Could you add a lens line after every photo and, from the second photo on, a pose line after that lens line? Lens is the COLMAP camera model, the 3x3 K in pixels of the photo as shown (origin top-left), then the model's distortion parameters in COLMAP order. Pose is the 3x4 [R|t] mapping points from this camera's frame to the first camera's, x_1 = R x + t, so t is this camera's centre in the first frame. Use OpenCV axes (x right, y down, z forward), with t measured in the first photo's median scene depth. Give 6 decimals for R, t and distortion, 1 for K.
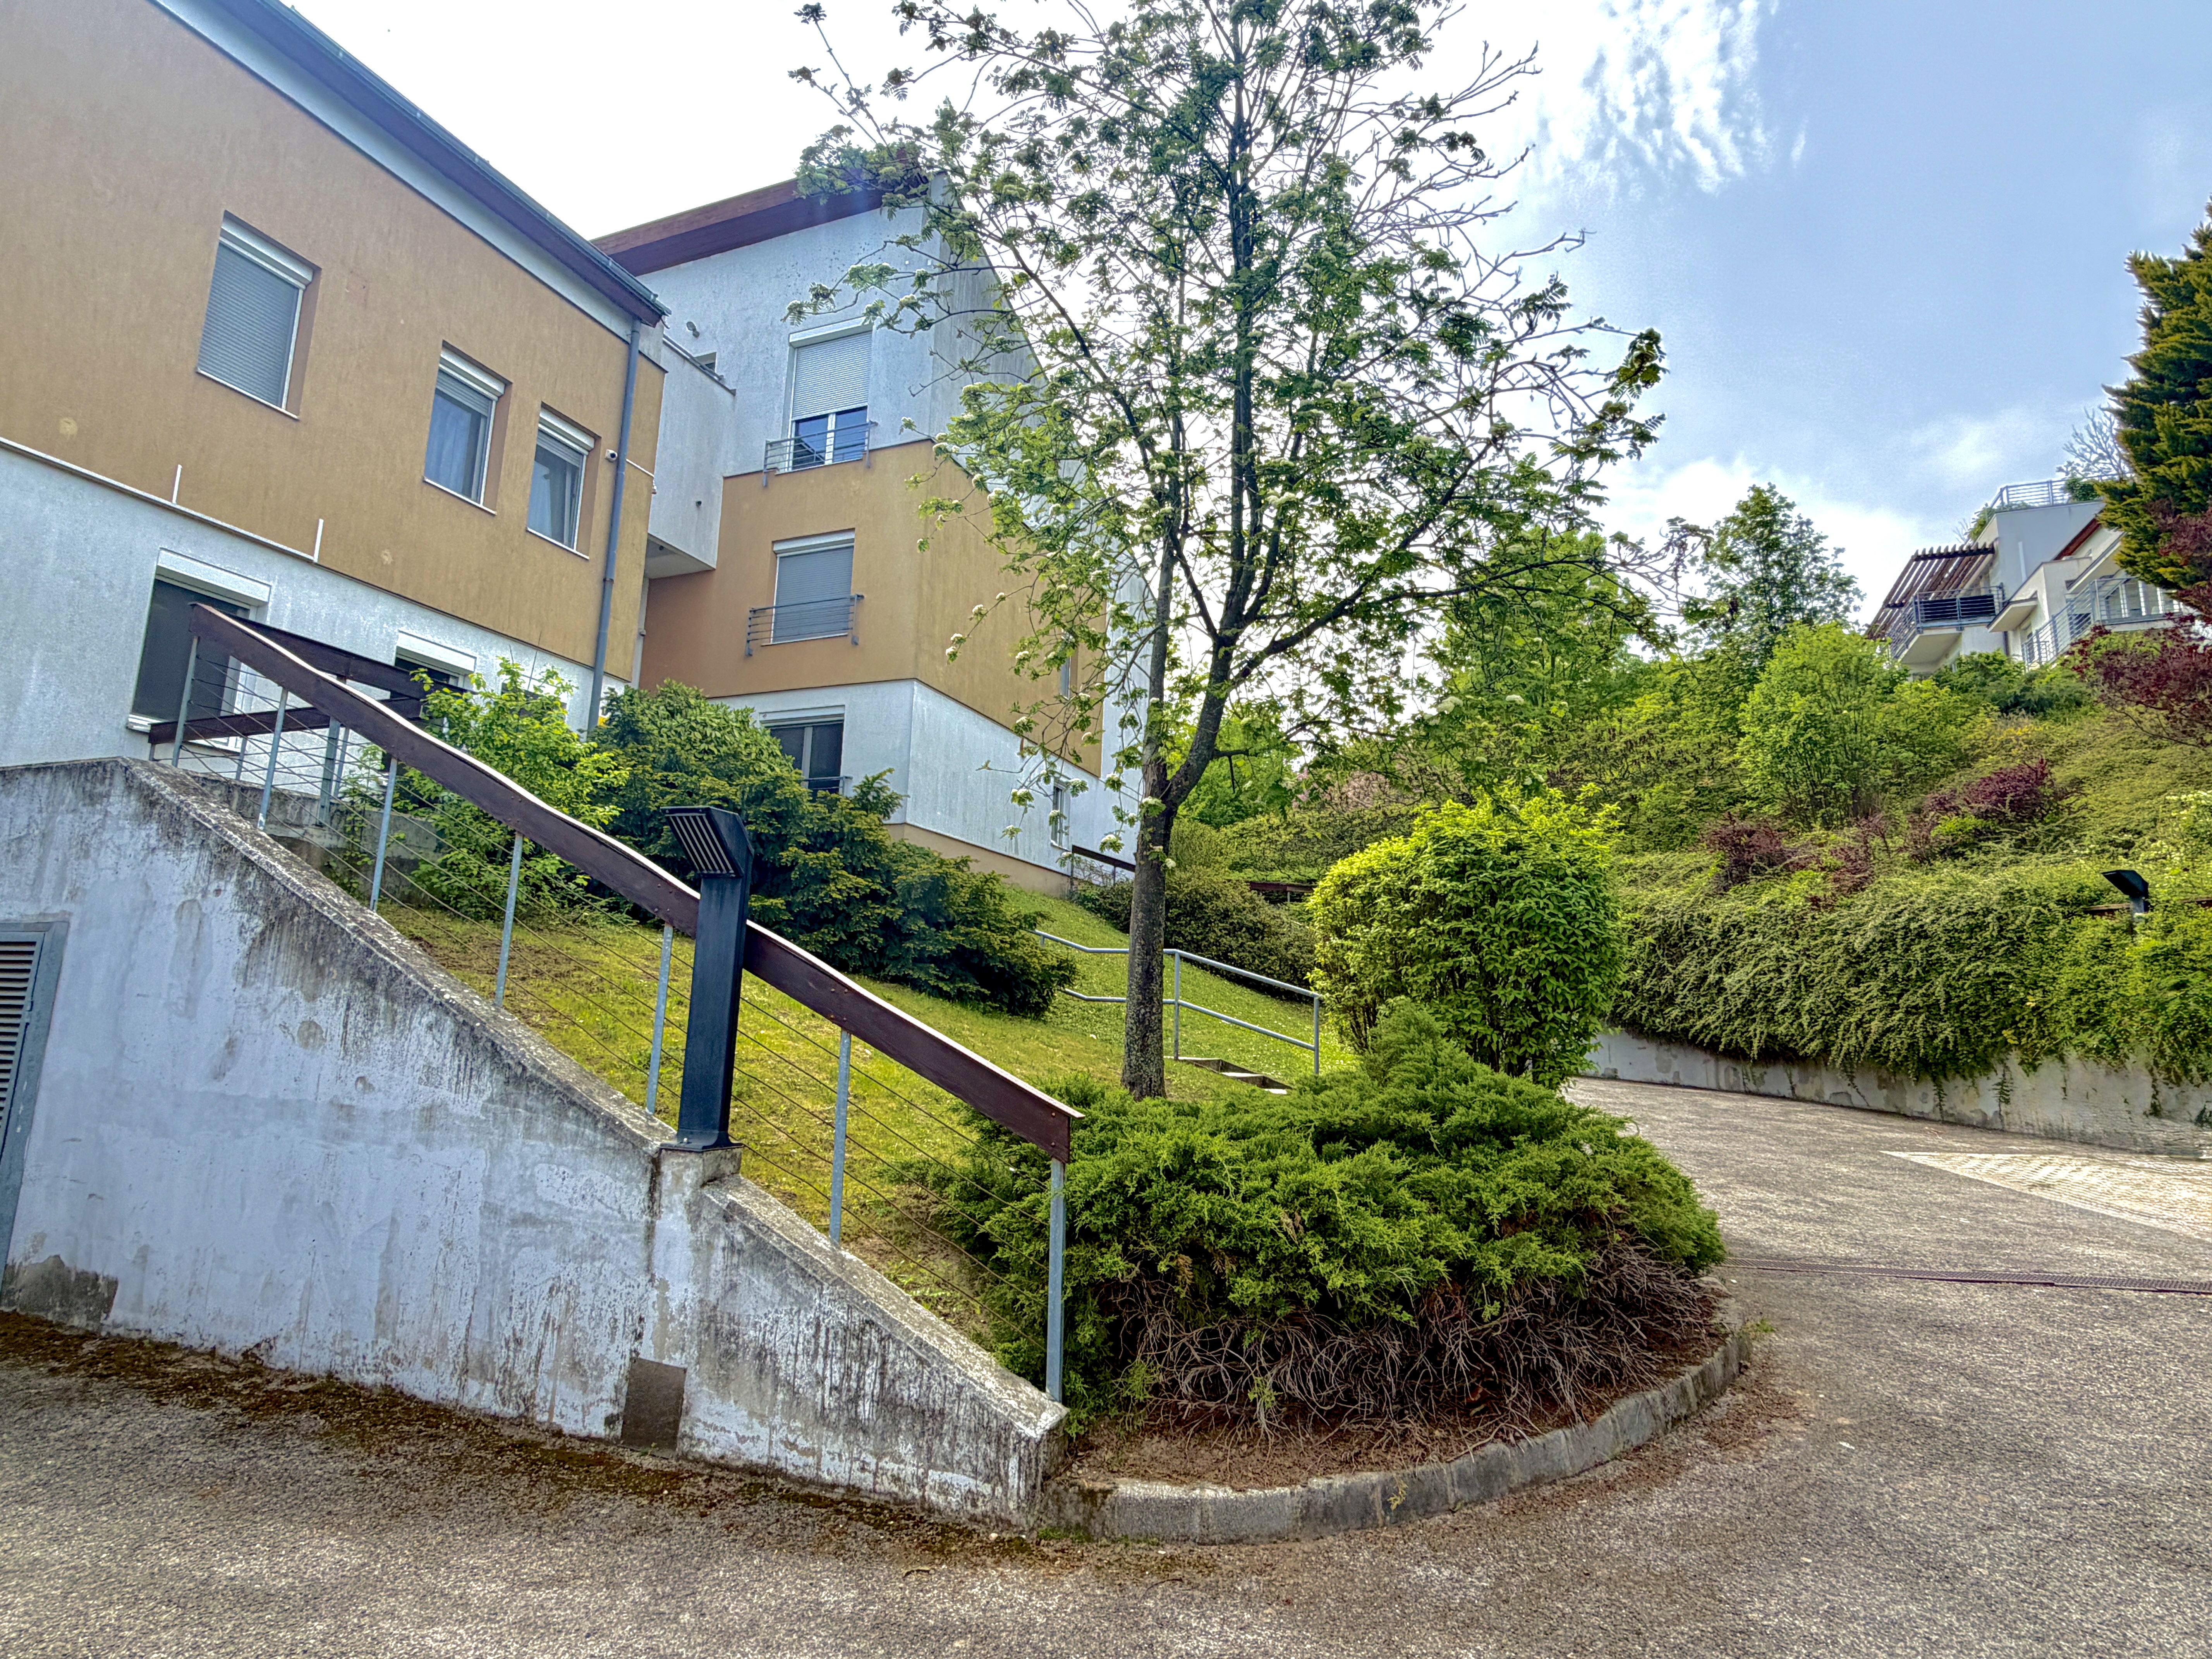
lens RADIAL K [[1182.0, 0, 1106.0], [0, 1182.0, 829.5], [0, 0, 1]] dist [0.001196, 0.000070]
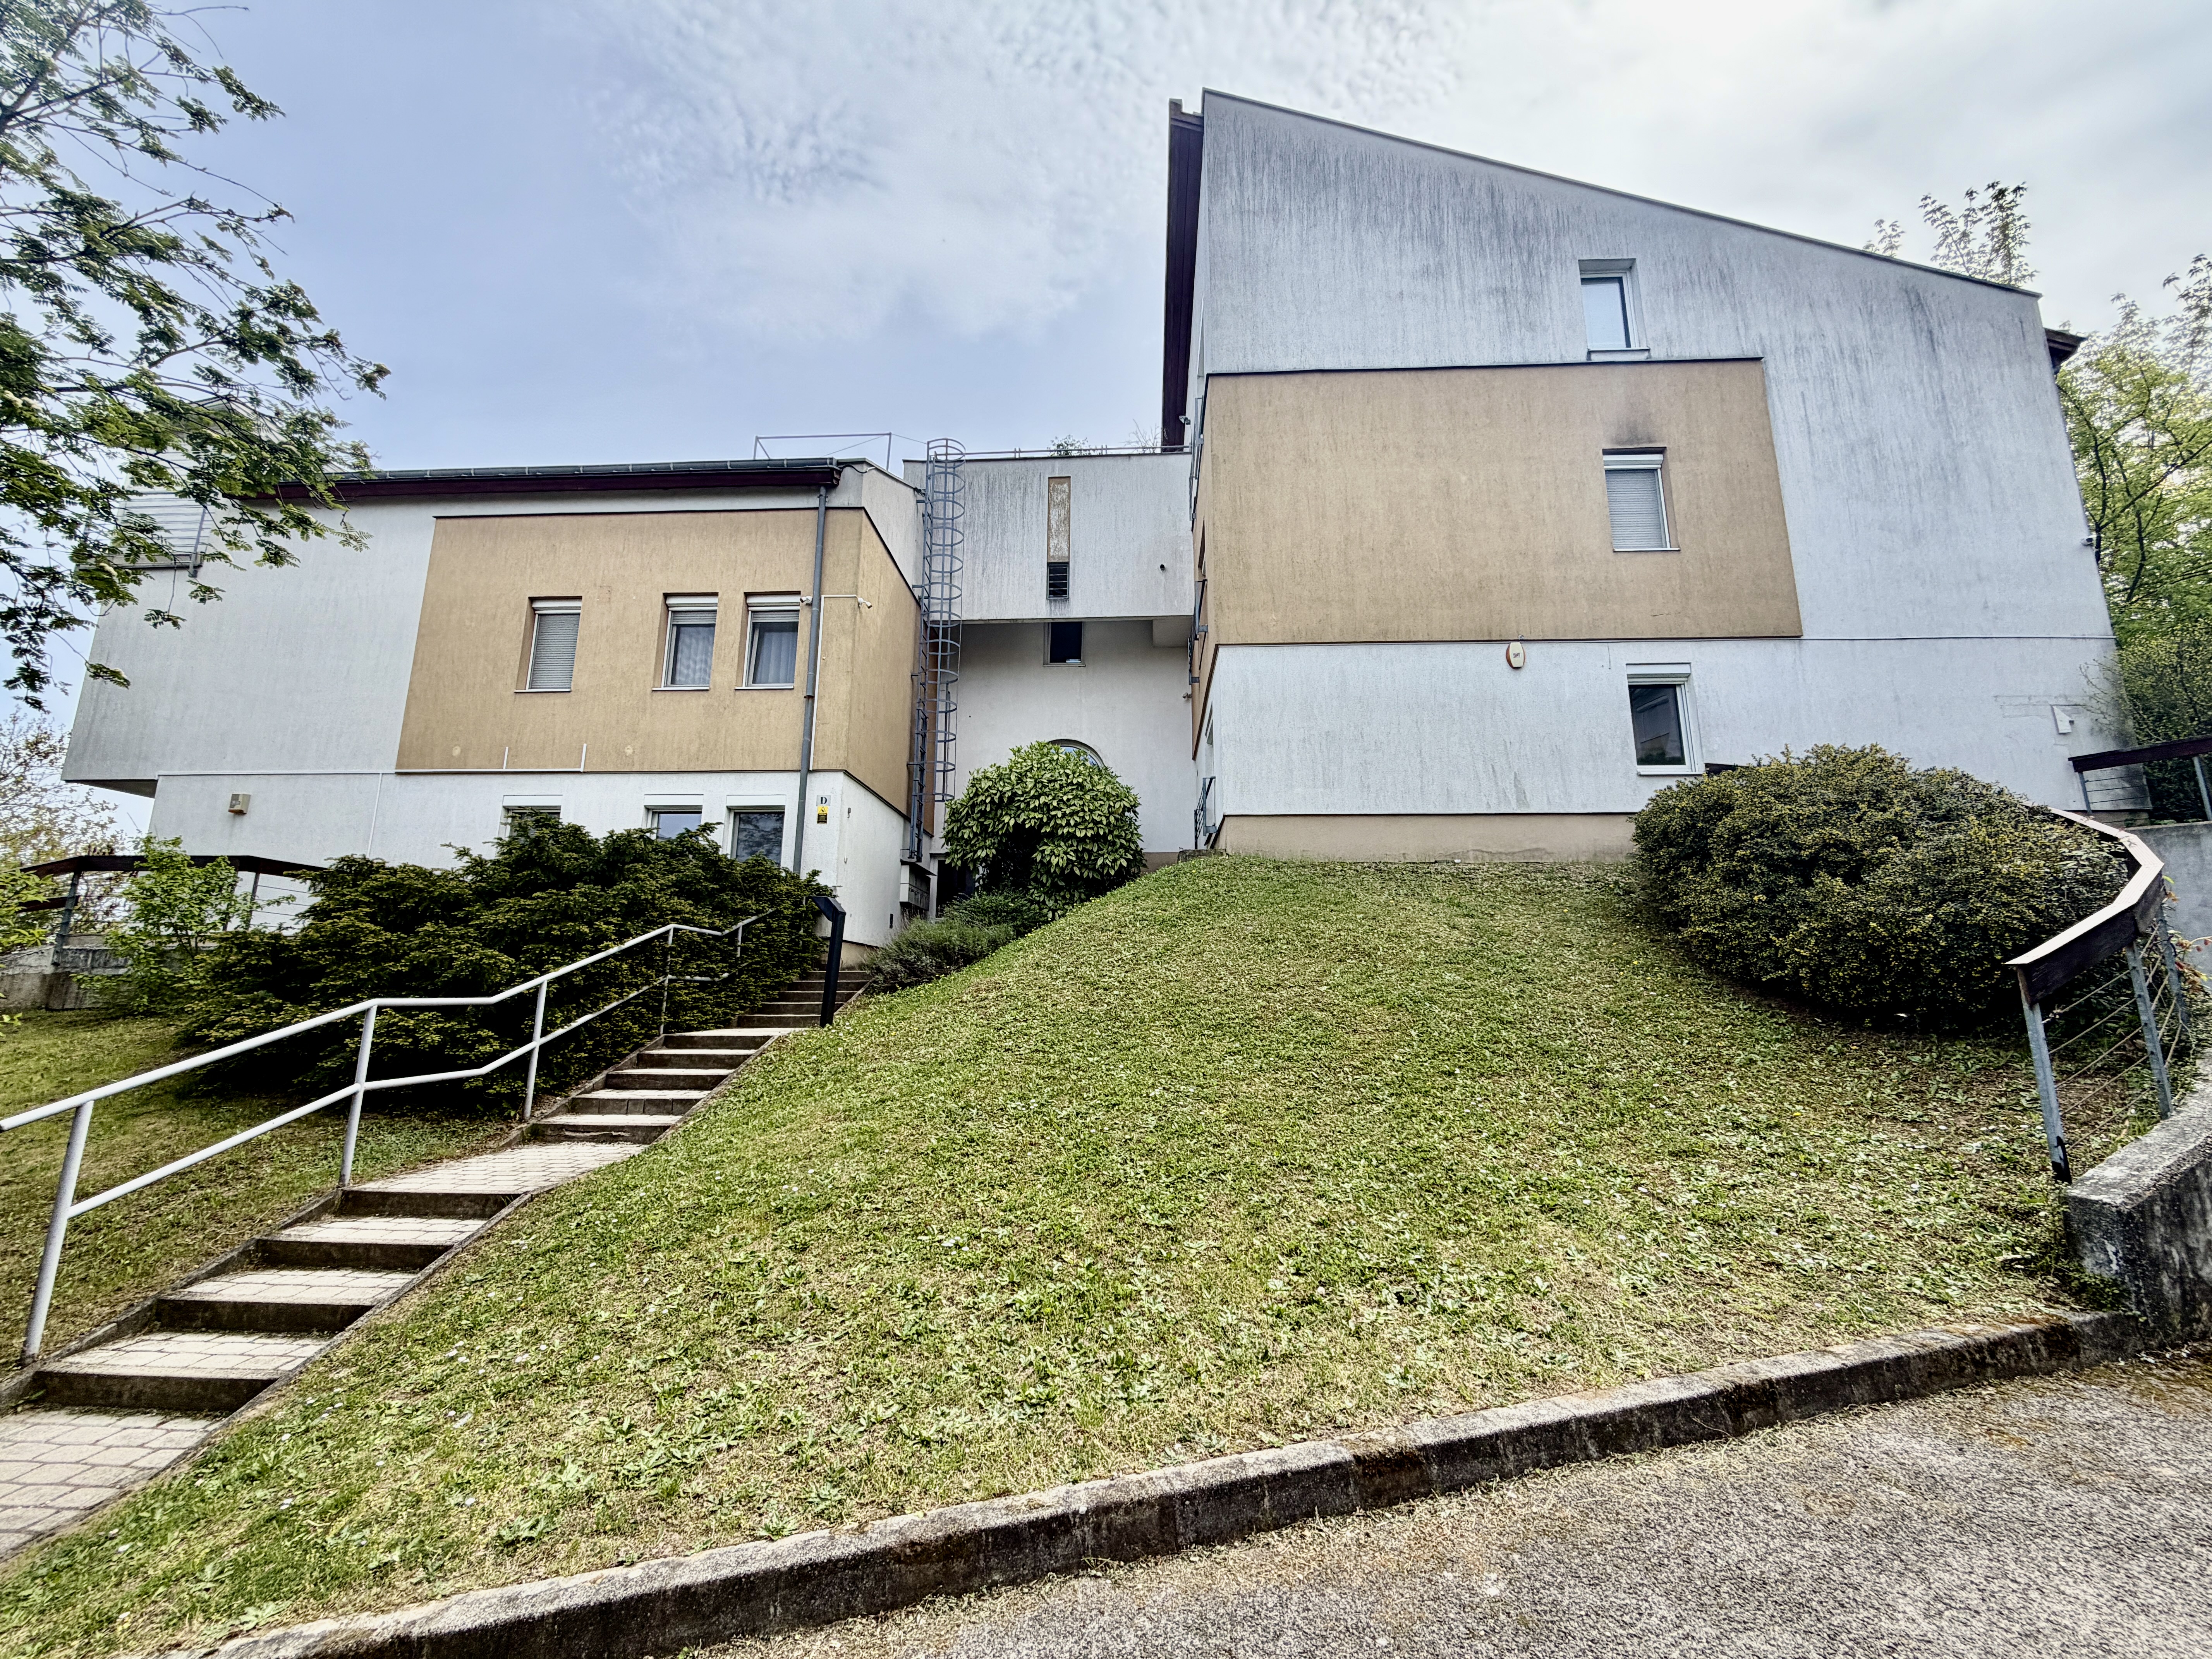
lens RADIAL K [[883.0, 0, 1106.0], [0, 883.0, 829.5], [0, 0, 1]] dist [0.000626, 0.000958]
pose [[0.348029, -0.212119, -0.913171, 1.616108], [0.171066, 0.972081, -0.160607, 0.407837], [0.921744, -0.100316, 0.374599, 2.977601]]
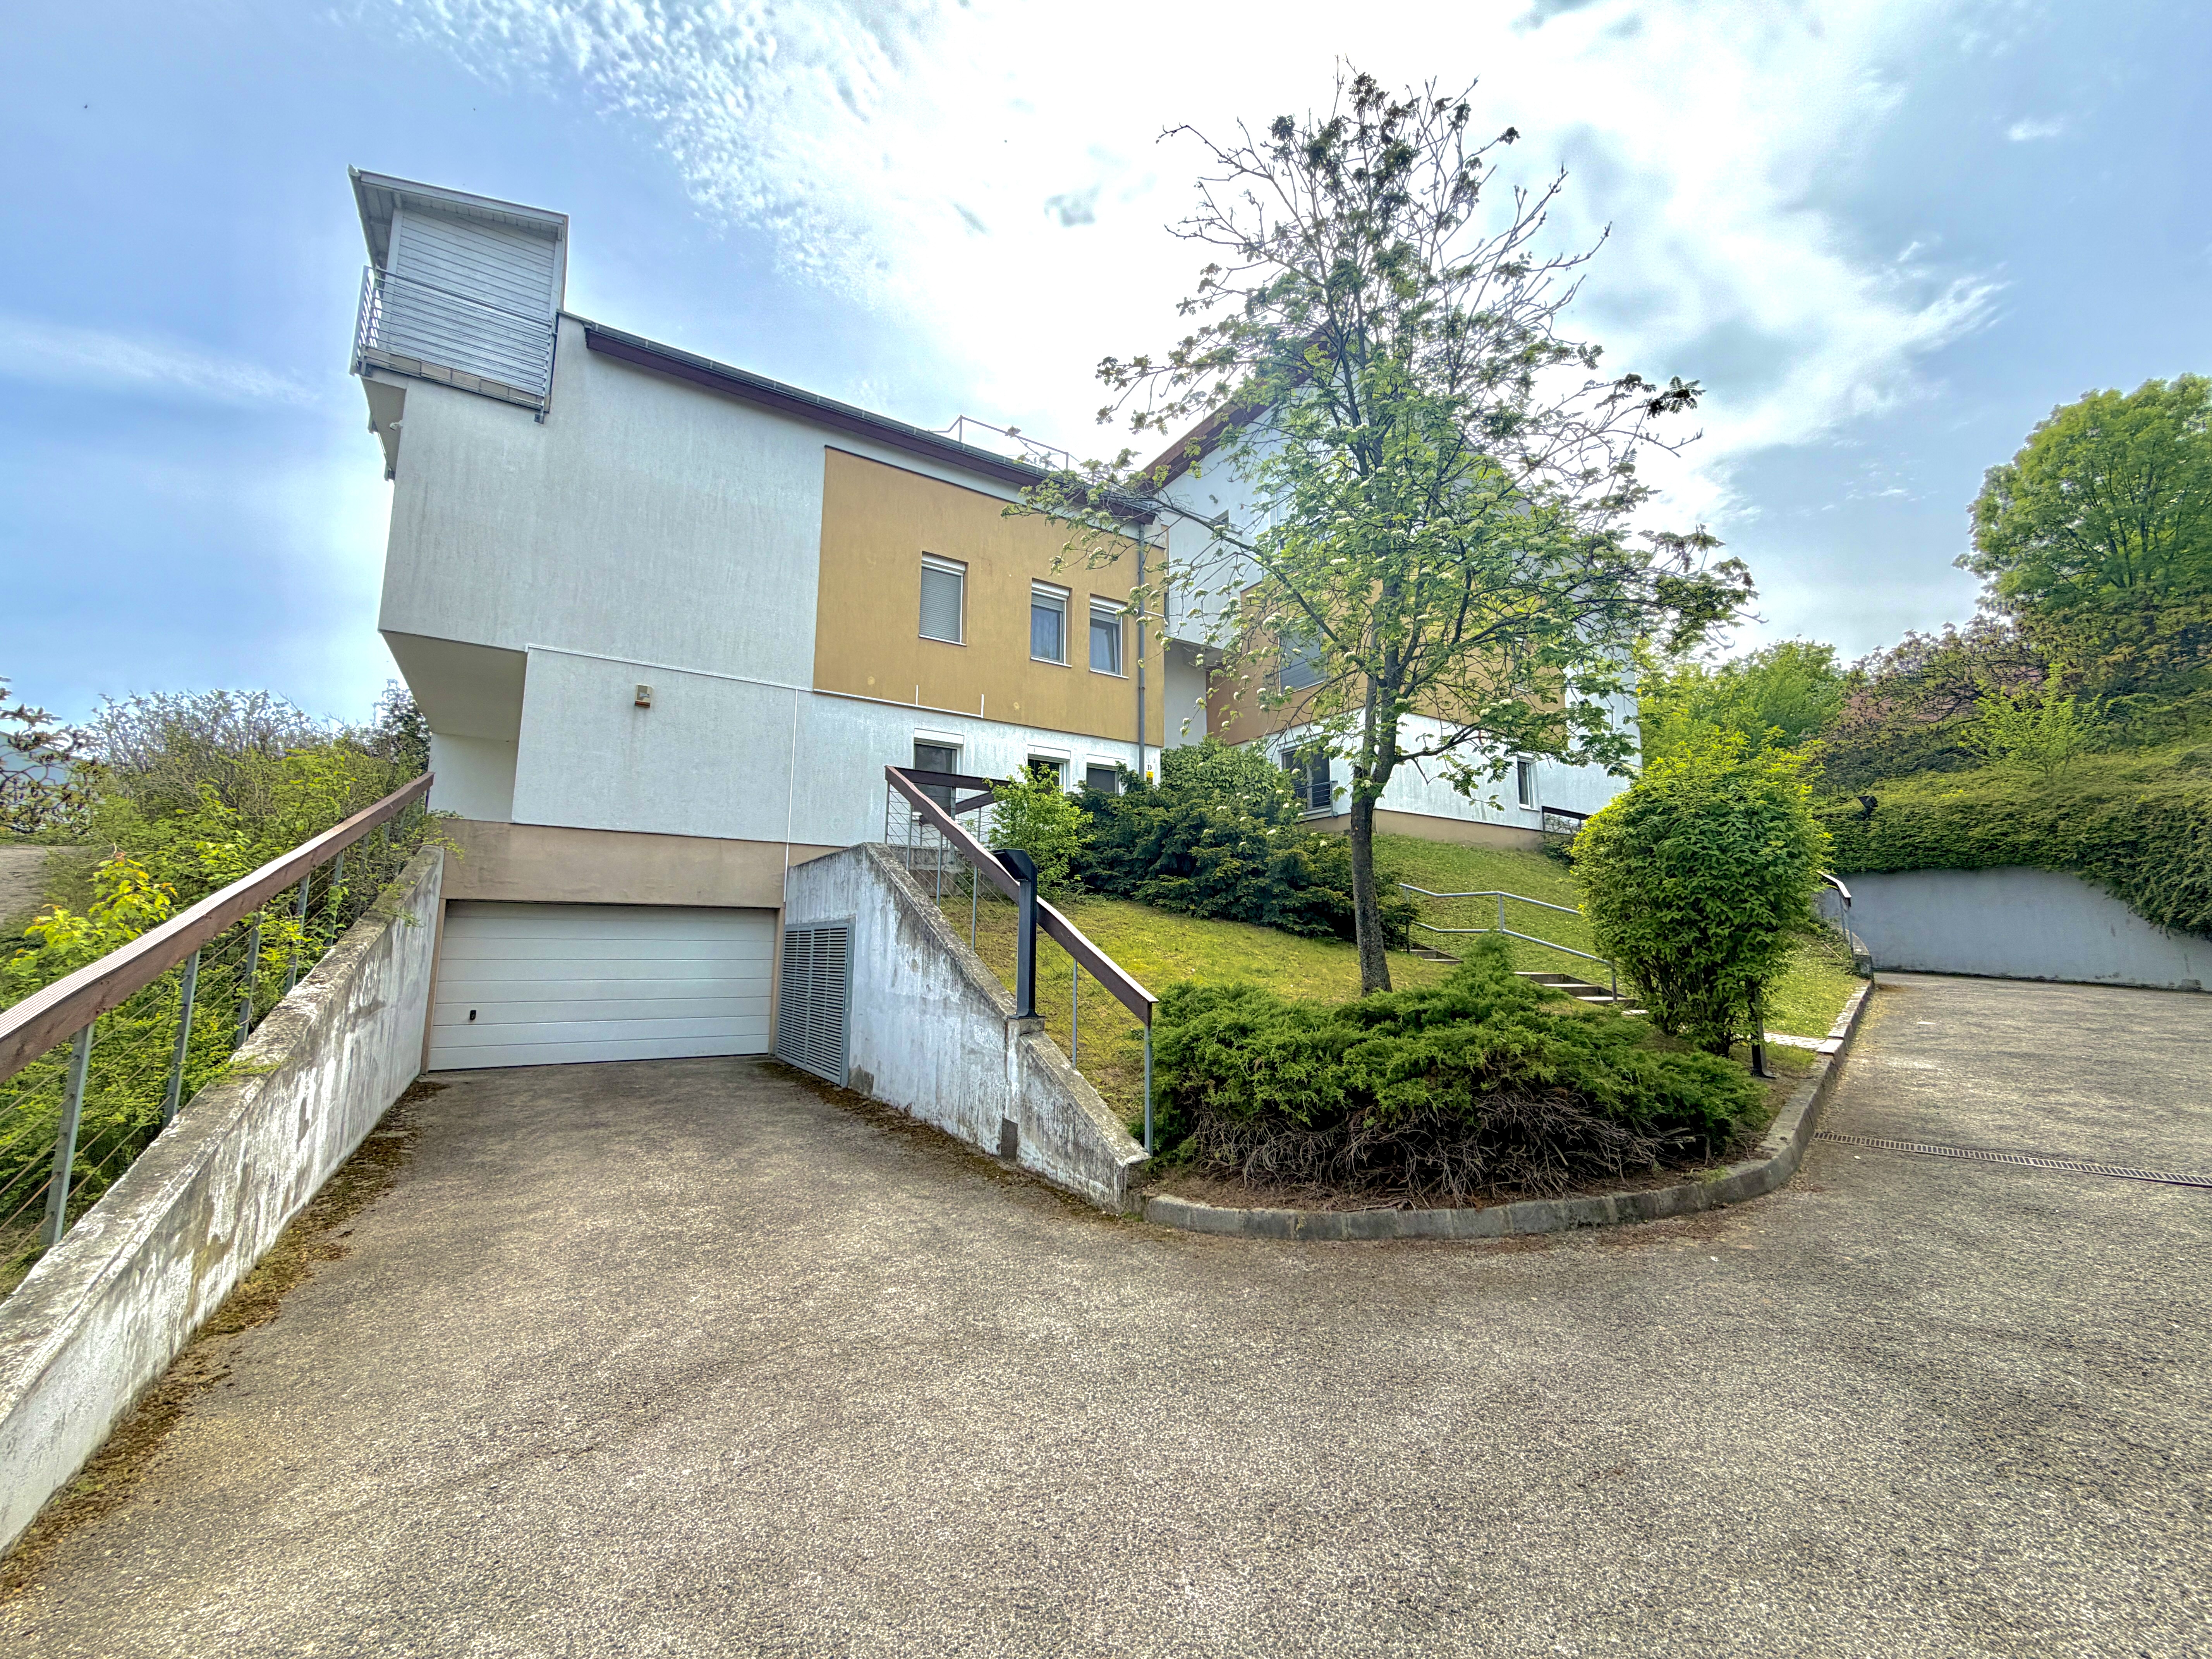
lens RADIAL K [[883.0, 0, 1106.0], [0, 883.0, 829.5], [0, 0, 1]] dist [0.000626, 0.000958]
pose [[0.816132, -0.107022, -0.567868, 0.682251], [0.118371, 0.992824, -0.016989, -0.005420], [0.565611, -0.053354, 0.822944, -0.141296]]
